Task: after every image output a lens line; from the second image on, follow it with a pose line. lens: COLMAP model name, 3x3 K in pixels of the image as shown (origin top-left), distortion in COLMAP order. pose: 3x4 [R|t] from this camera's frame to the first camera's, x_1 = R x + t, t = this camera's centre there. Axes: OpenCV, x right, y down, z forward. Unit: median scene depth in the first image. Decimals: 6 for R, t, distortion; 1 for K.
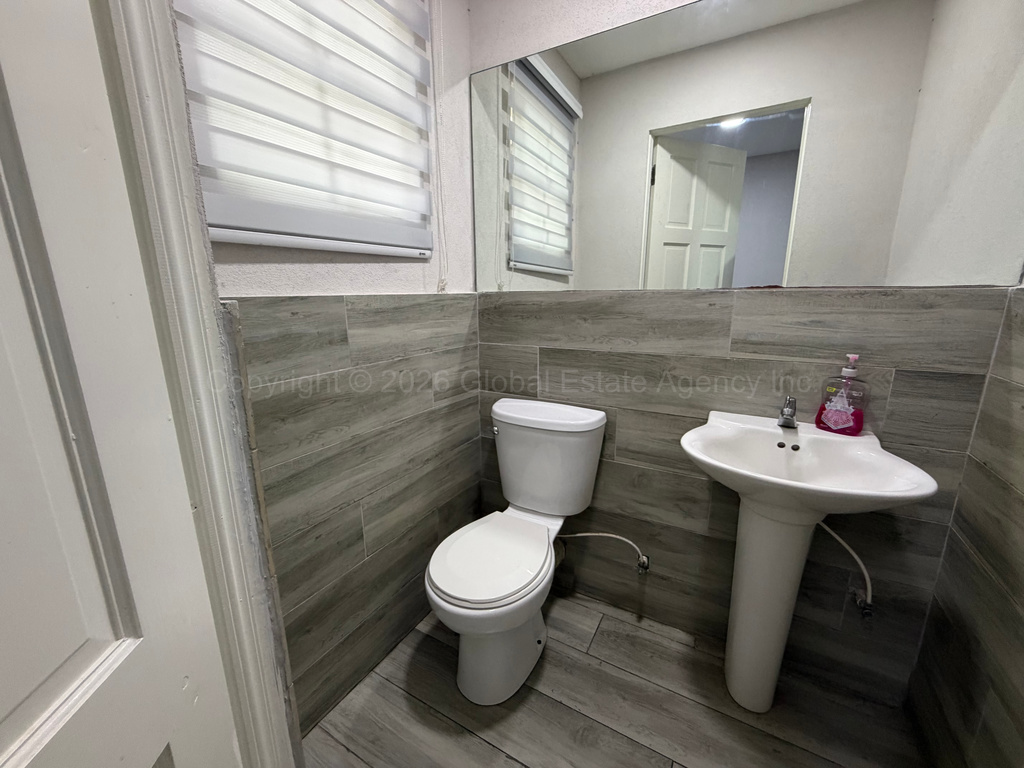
lens RADIAL K [[407.9, 0, 513.8], [0, 407.9, 384.6], [0, 0, 1]] dist [-0.000518, -0.000396]
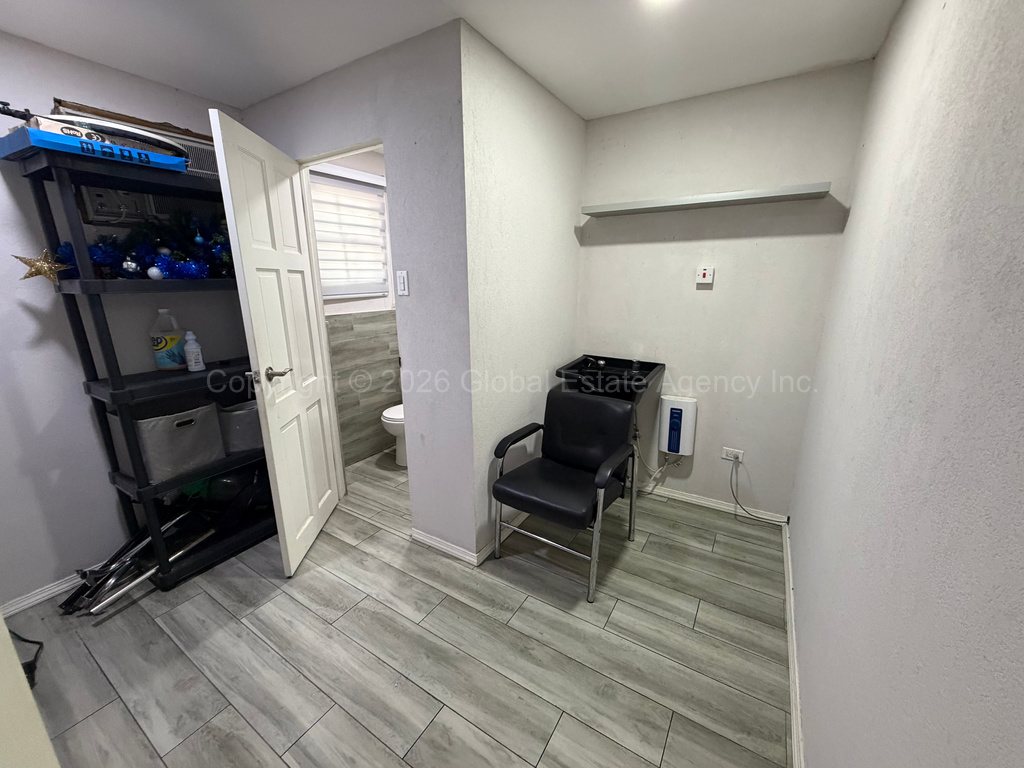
lens RADIAL K [[407.9, 0, 510.7], [0, 407.9, 383.0], [0, 0, 1]] dist [-0.000518, -0.000396]
pose [[0.998476, 0.010743, -0.054124, 0.750877], [-0.009540, 0.999703, 0.022446, 0.172043], [0.054349, -0.021895, 0.998282, -1.587546]]
